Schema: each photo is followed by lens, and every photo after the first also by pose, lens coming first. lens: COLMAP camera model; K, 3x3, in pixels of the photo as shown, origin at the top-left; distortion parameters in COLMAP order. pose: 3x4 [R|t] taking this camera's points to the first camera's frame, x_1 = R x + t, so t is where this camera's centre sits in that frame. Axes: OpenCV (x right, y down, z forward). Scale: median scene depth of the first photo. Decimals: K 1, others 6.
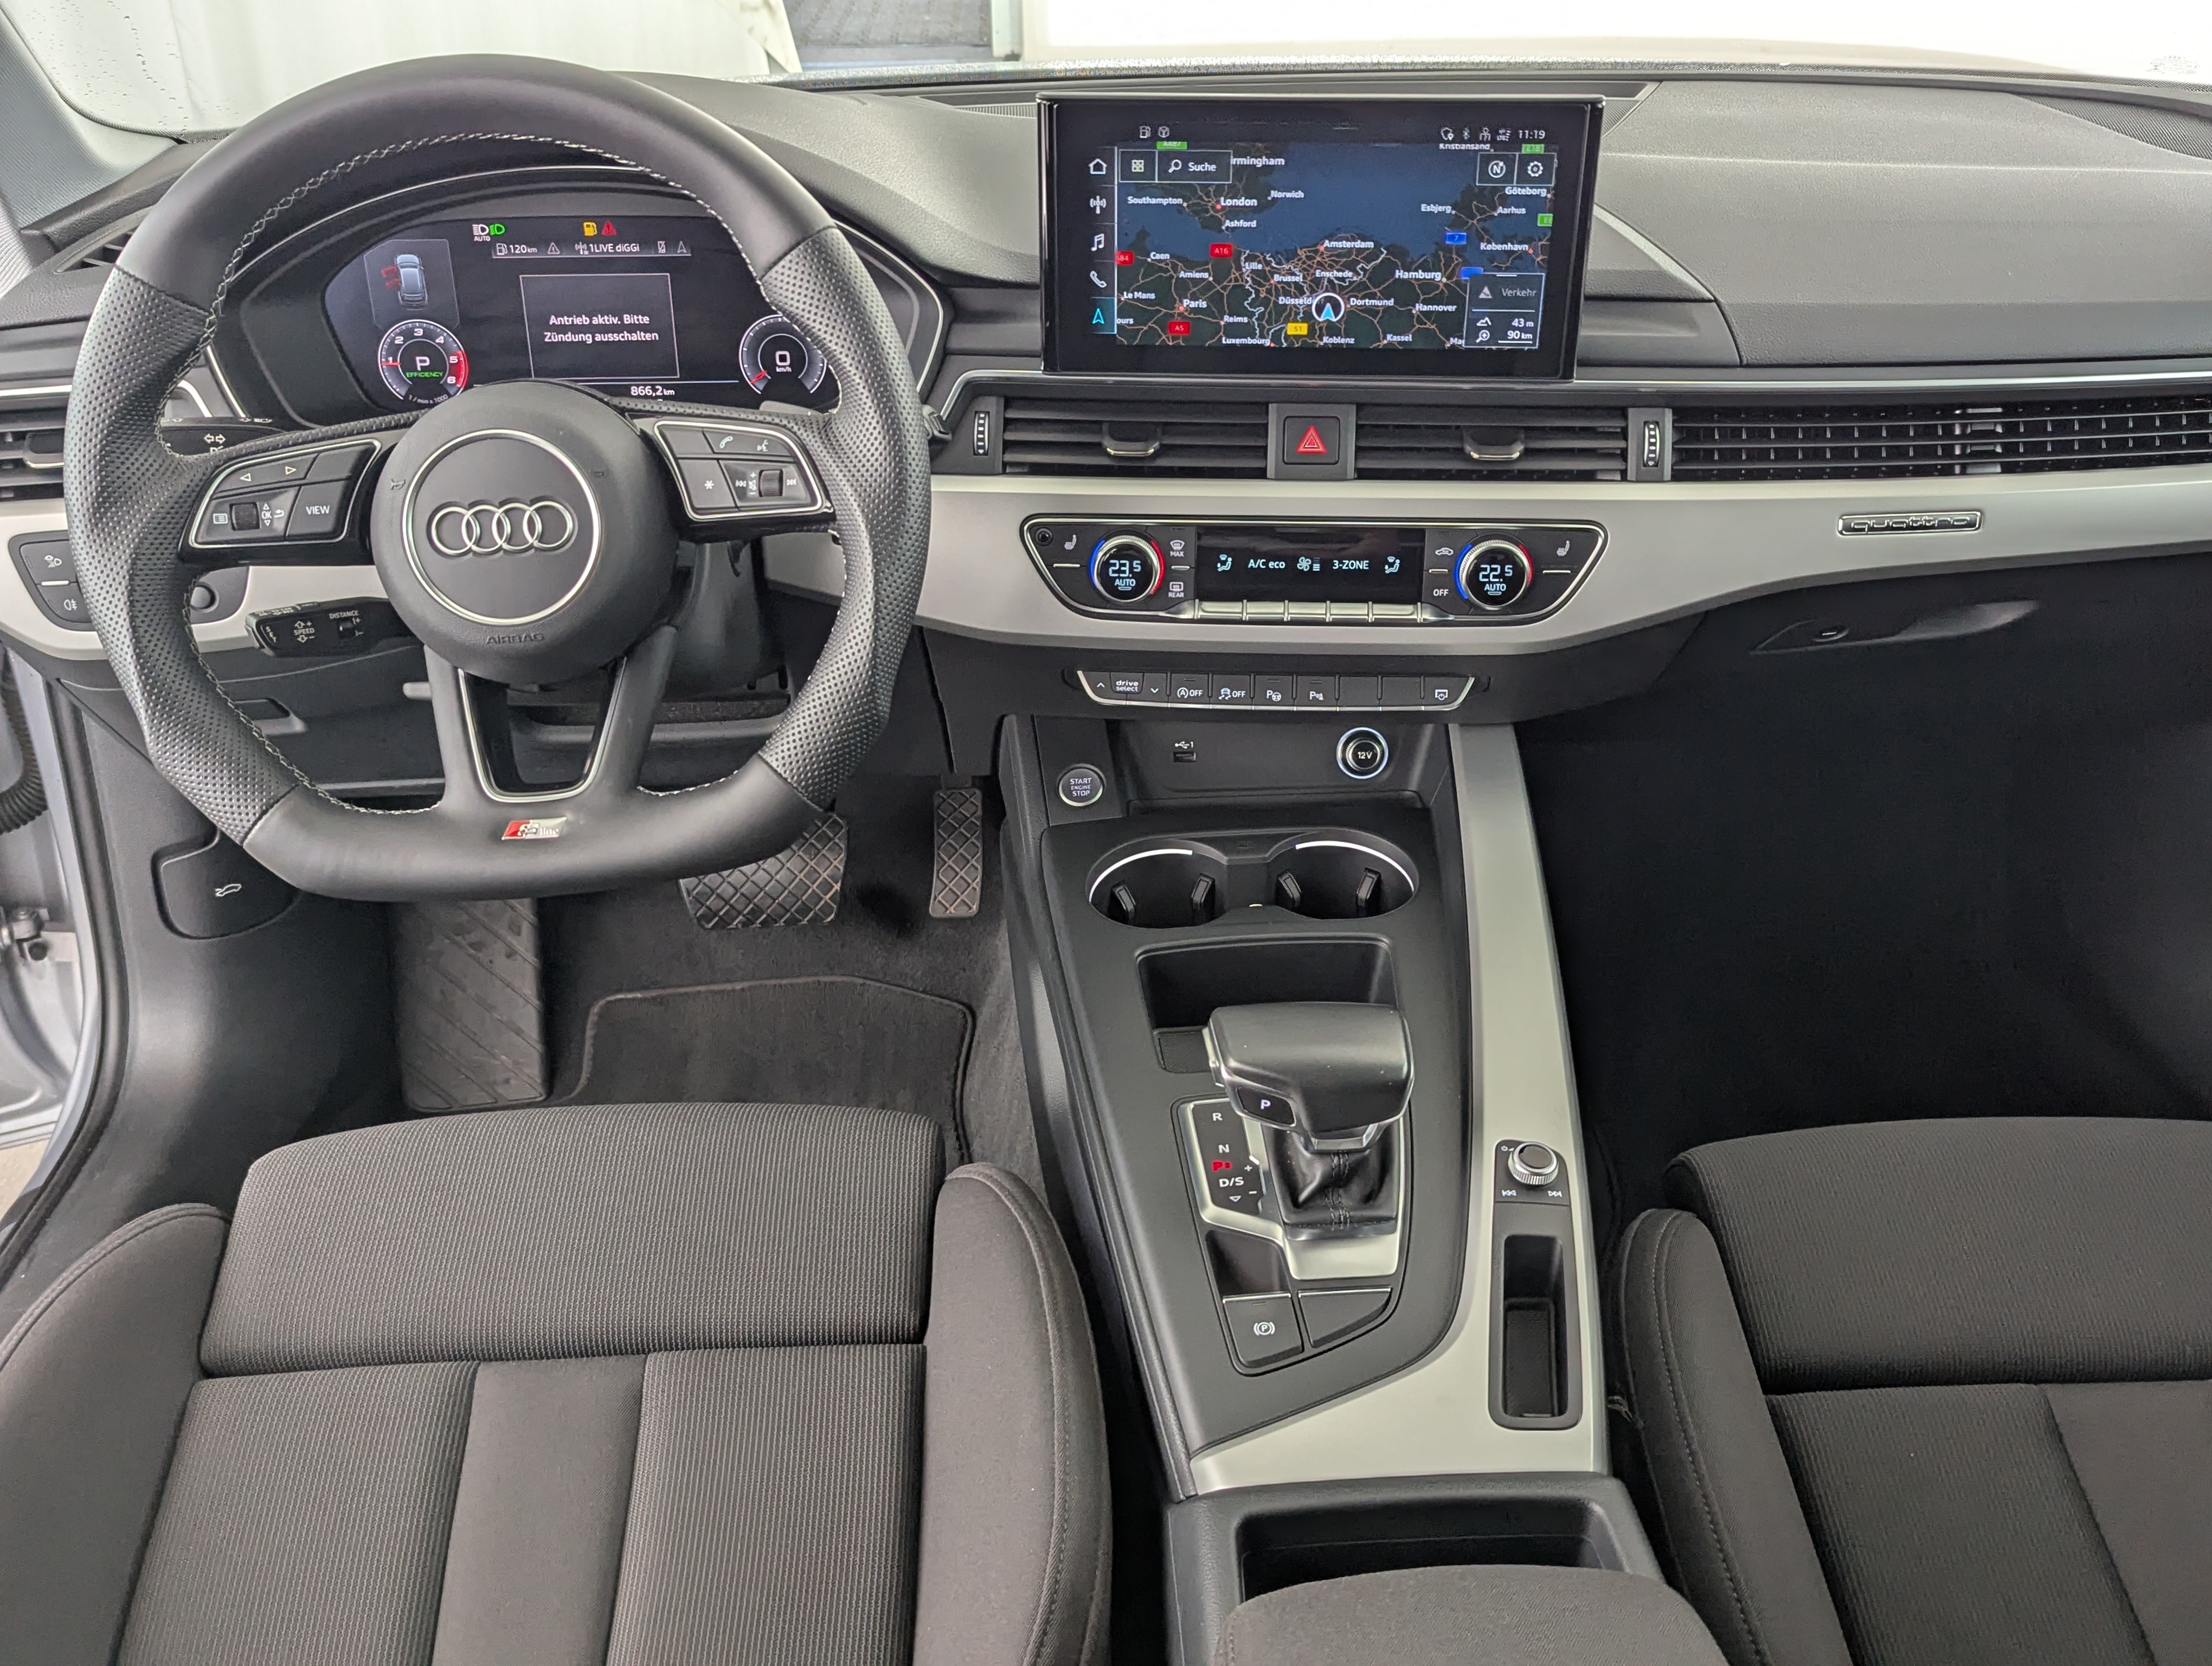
lens RADIAL K [[2046.6, 0, 1106.0], [0, 2046.6, 833.0], [0, 0, 1]] dist [0.051081, -0.010836]
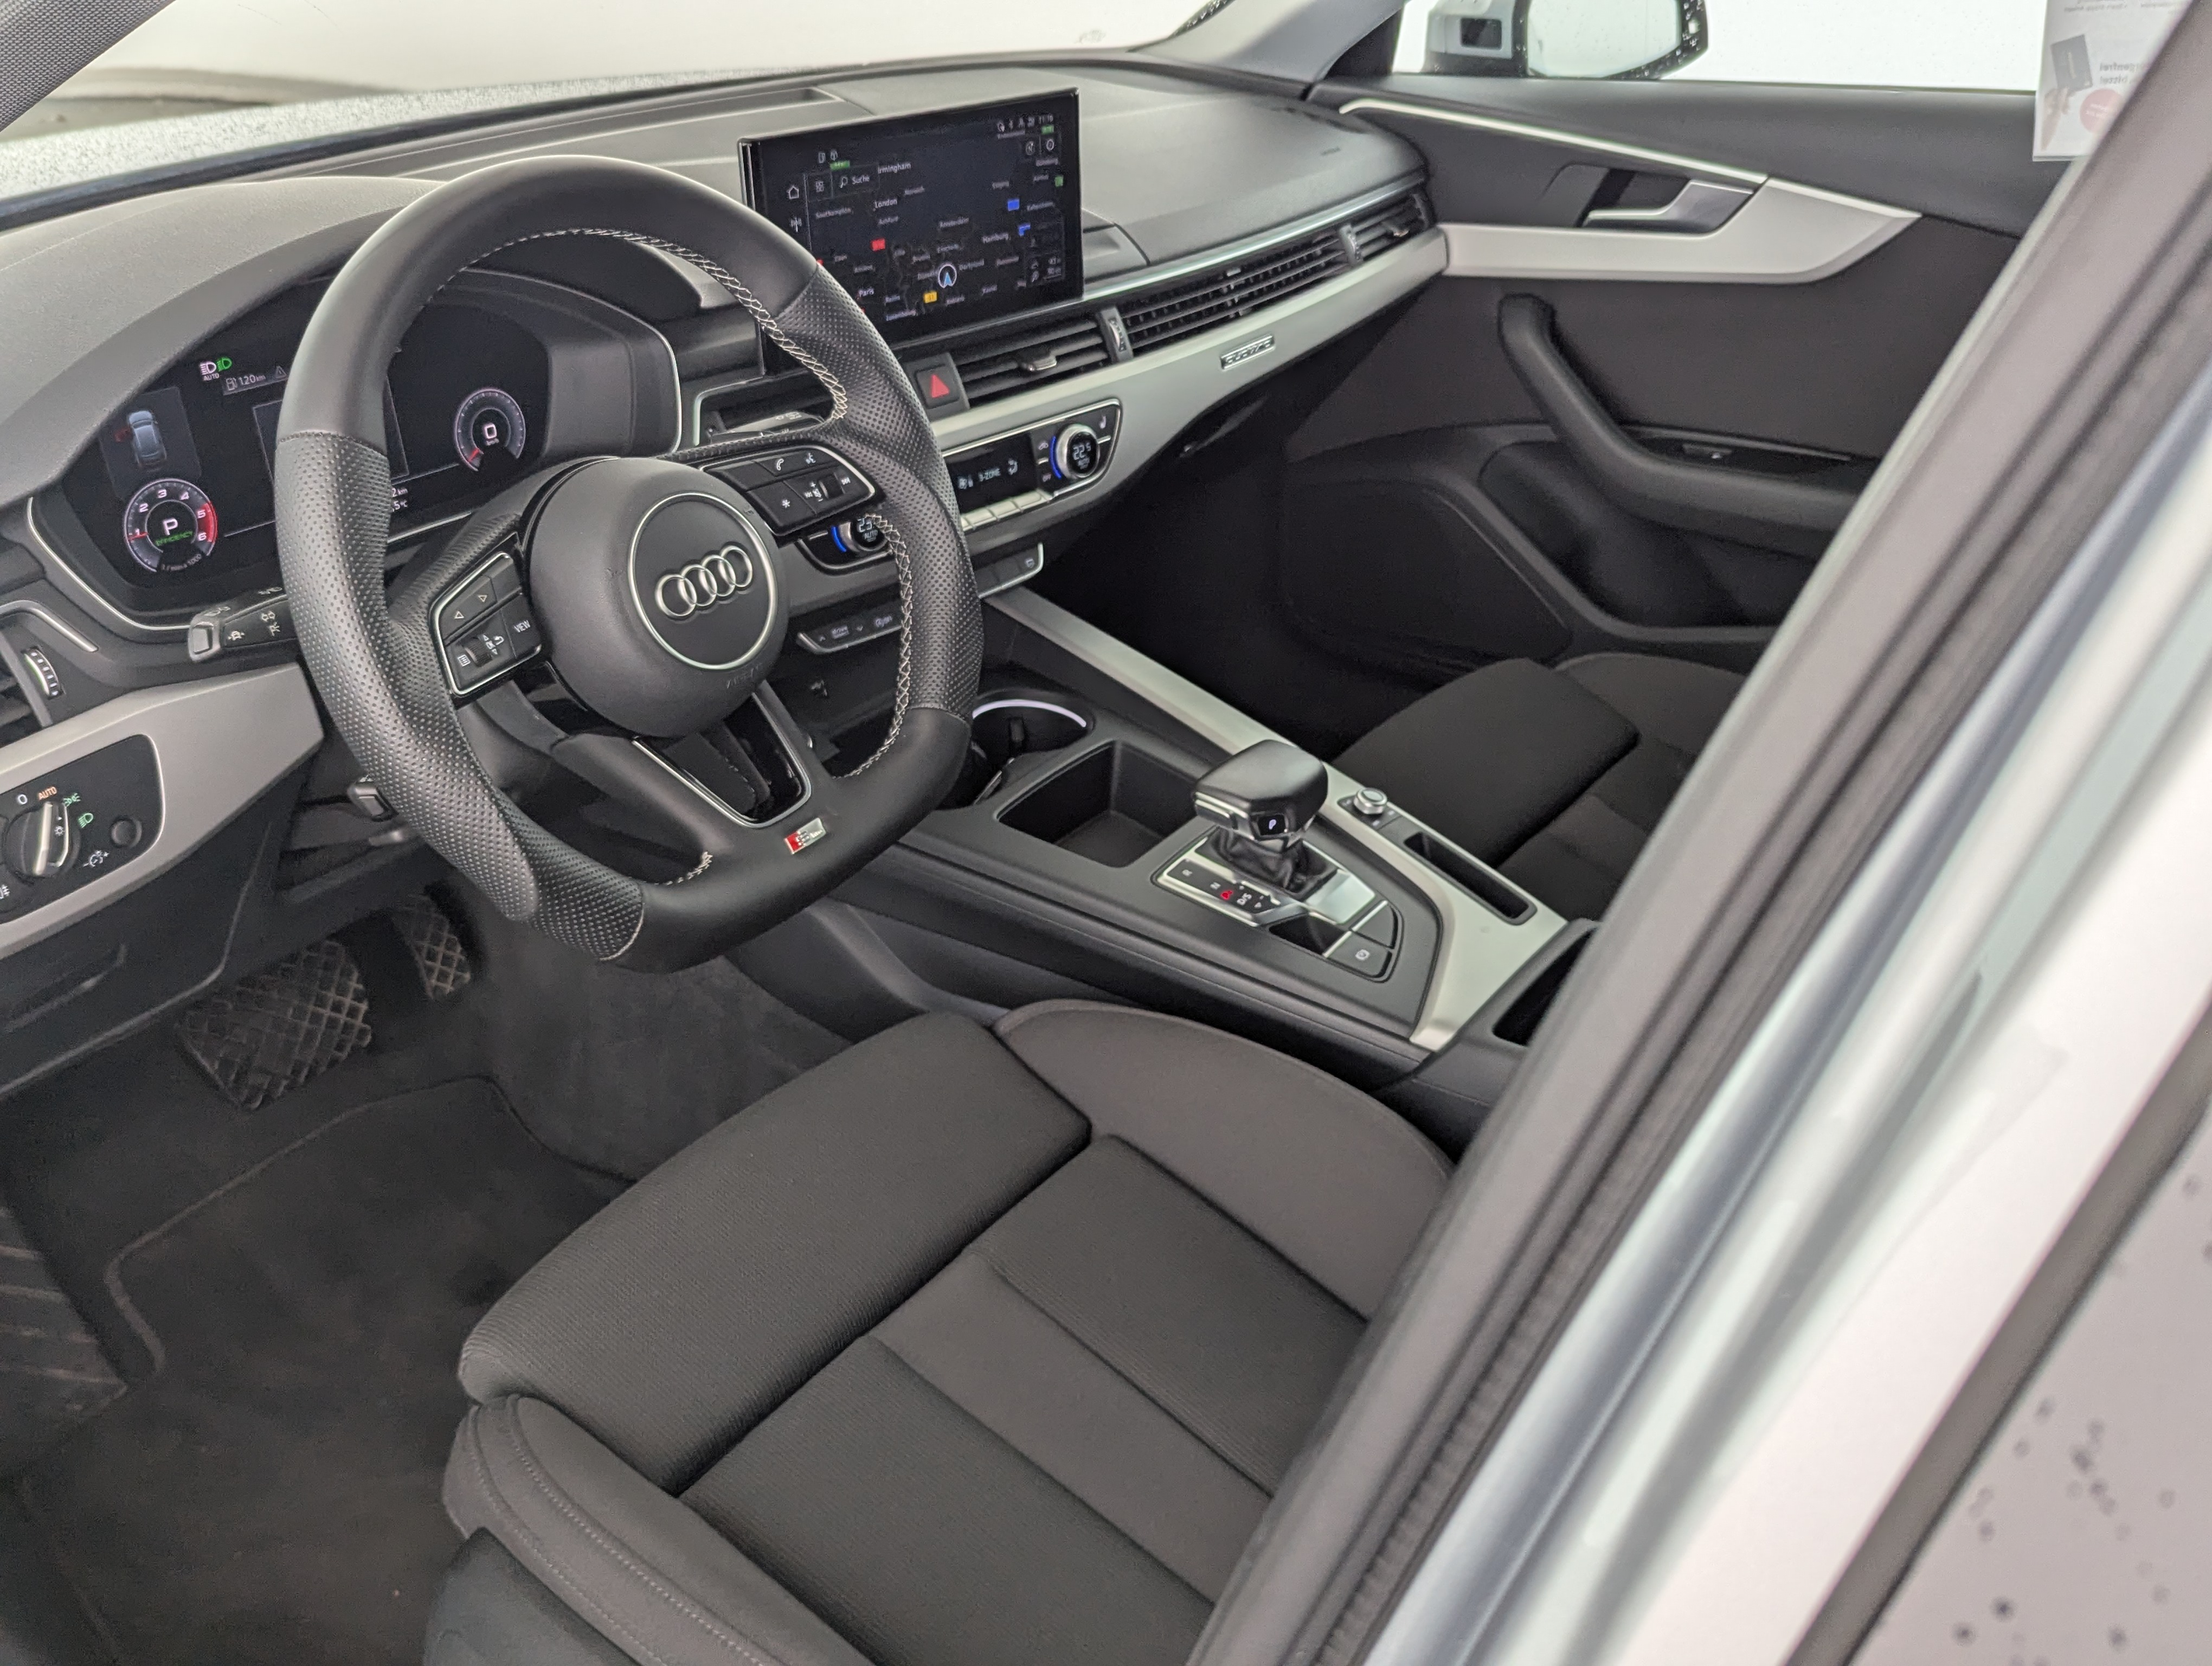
lens RADIAL K [[2046.6, 0, 1106.0], [0, 2046.6, 833.0], [0, 0, 1]] dist [0.051081, -0.010836]
pose [[0.621442, -0.365265, 0.693103, -0.828380], [0.370953, 0.916401, 0.150344, -0.096060], [-0.690076, 0.163678, 0.704986, 0.102175]]
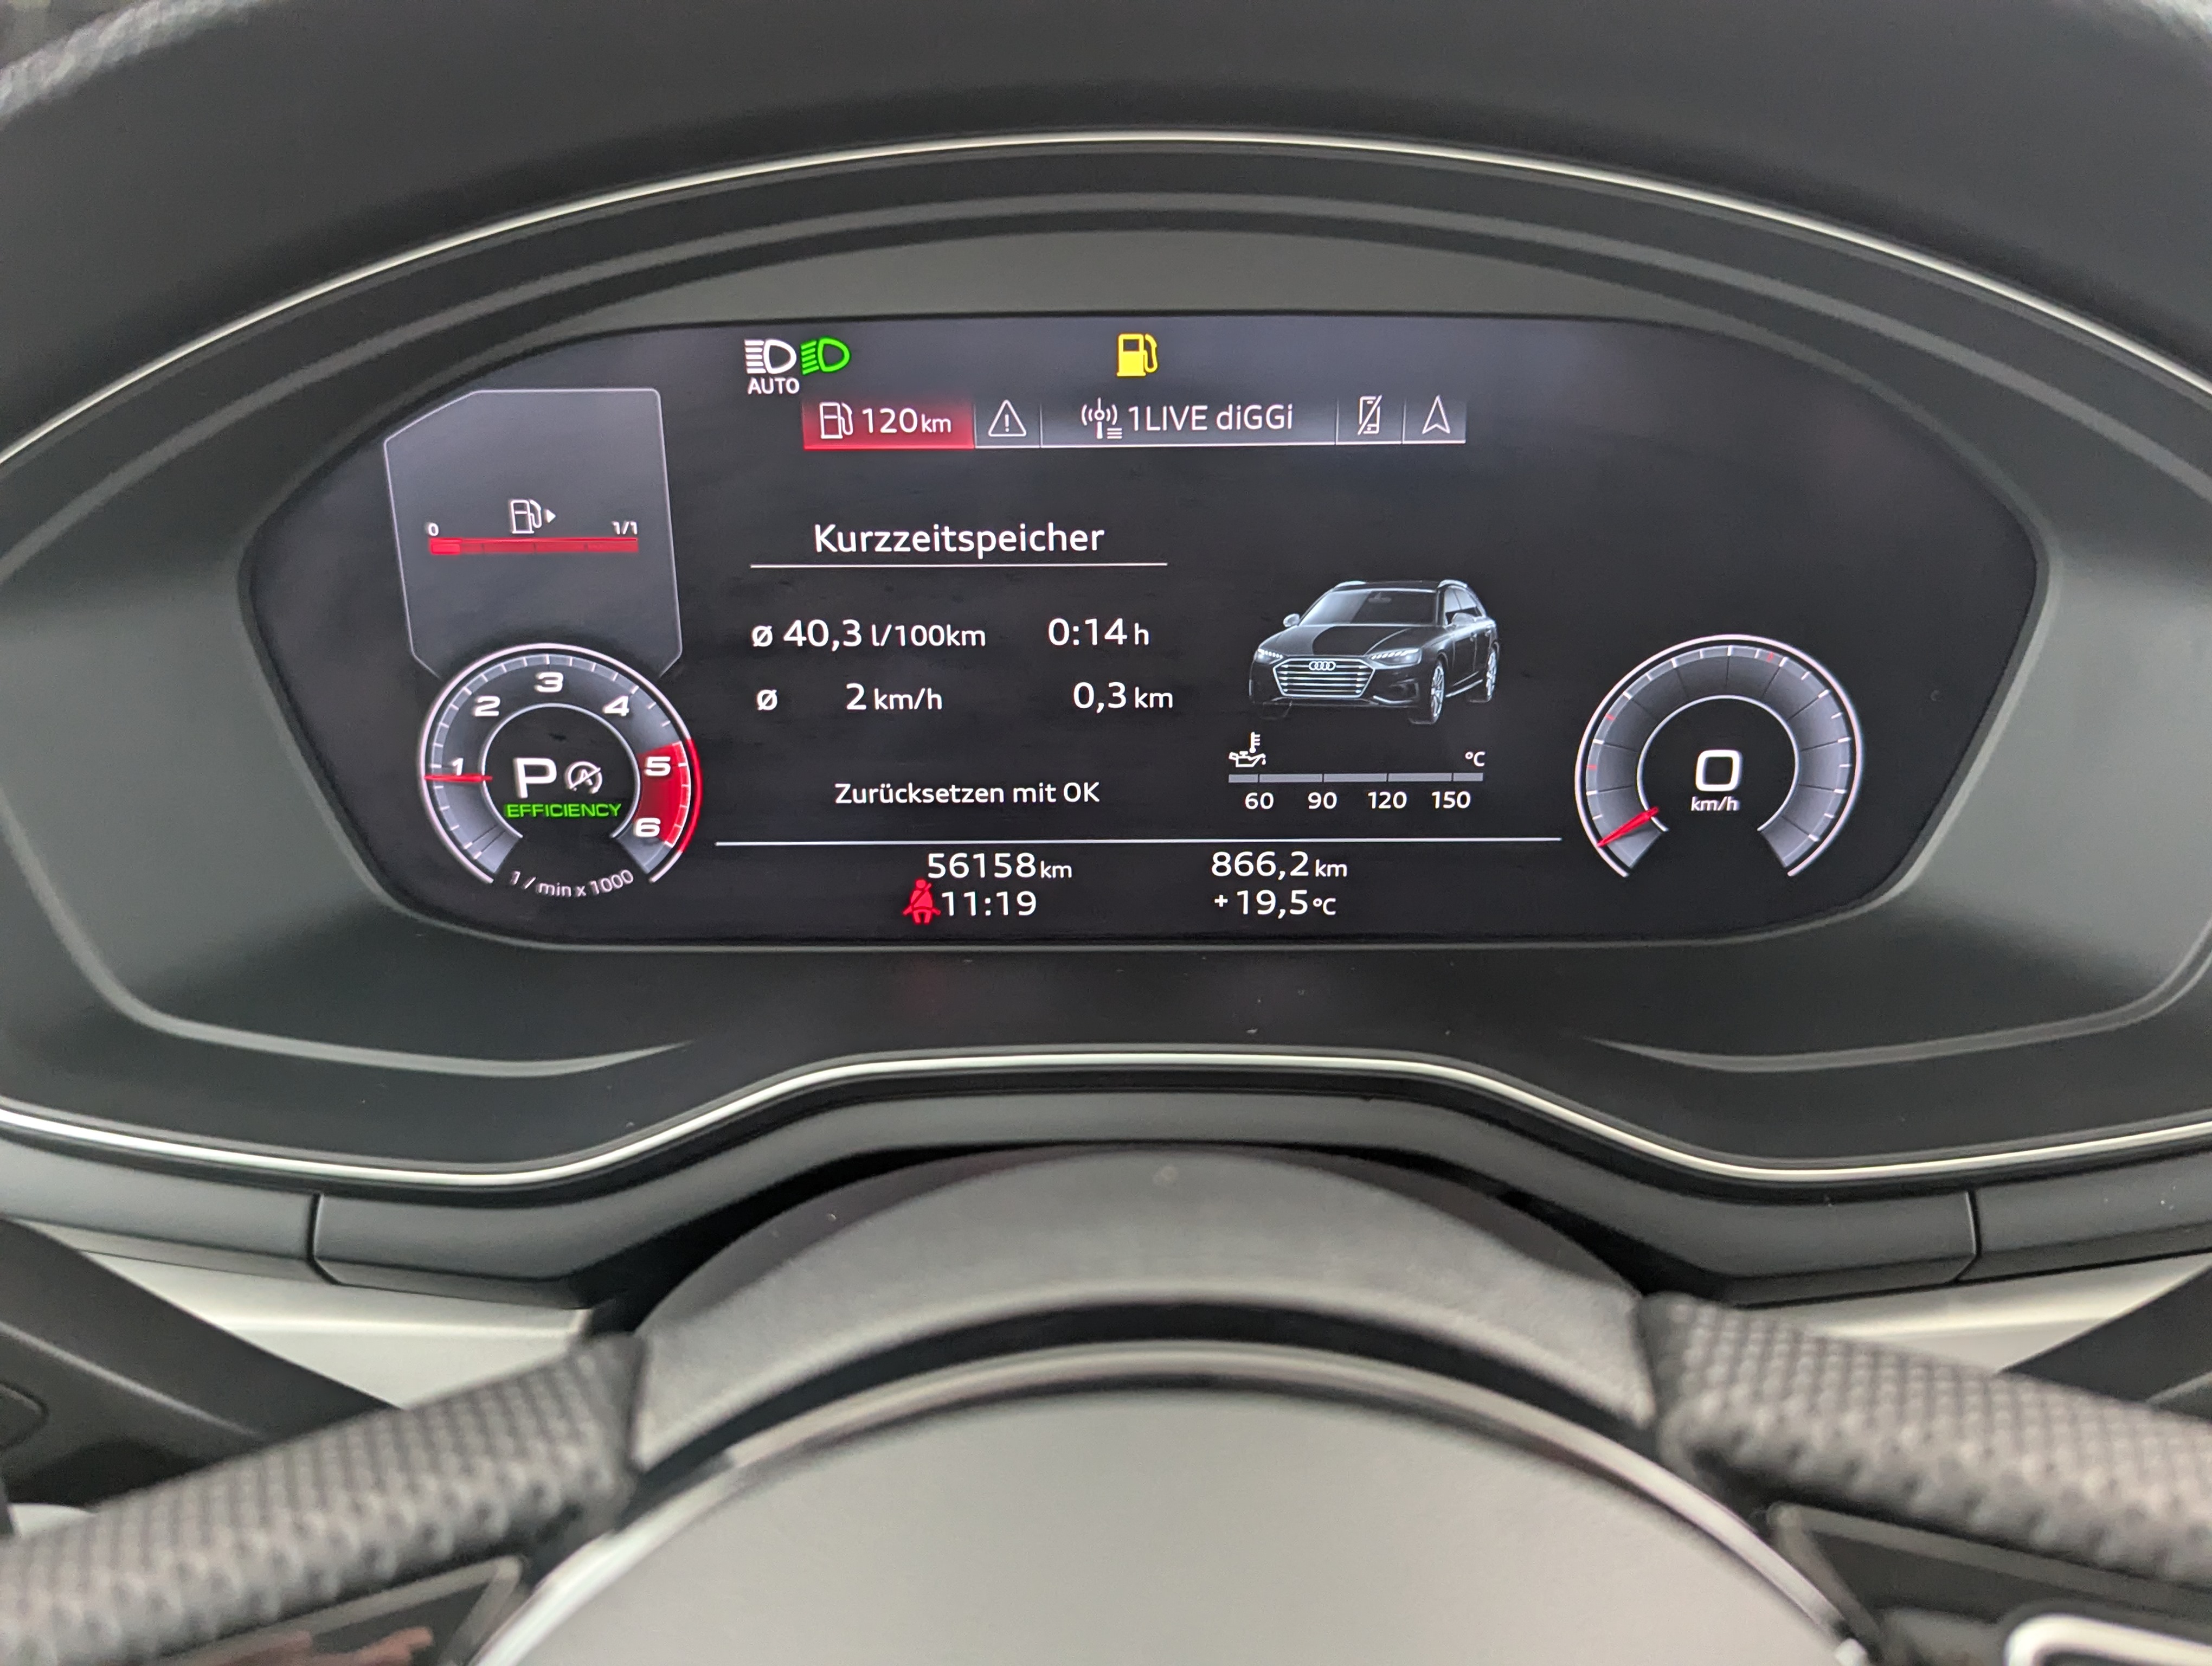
lens RADIAL K [[2046.6, 0, 1106.0], [0, 2046.6, 833.0], [0, 0, 1]] dist [0.051081, -0.010836]
pose [[0.998513, 0.019627, -0.050856, -0.254981], [-0.022027, 0.998649, -0.047068, -0.225839], [0.049864, 0.048119, 0.997596, 0.761122]]
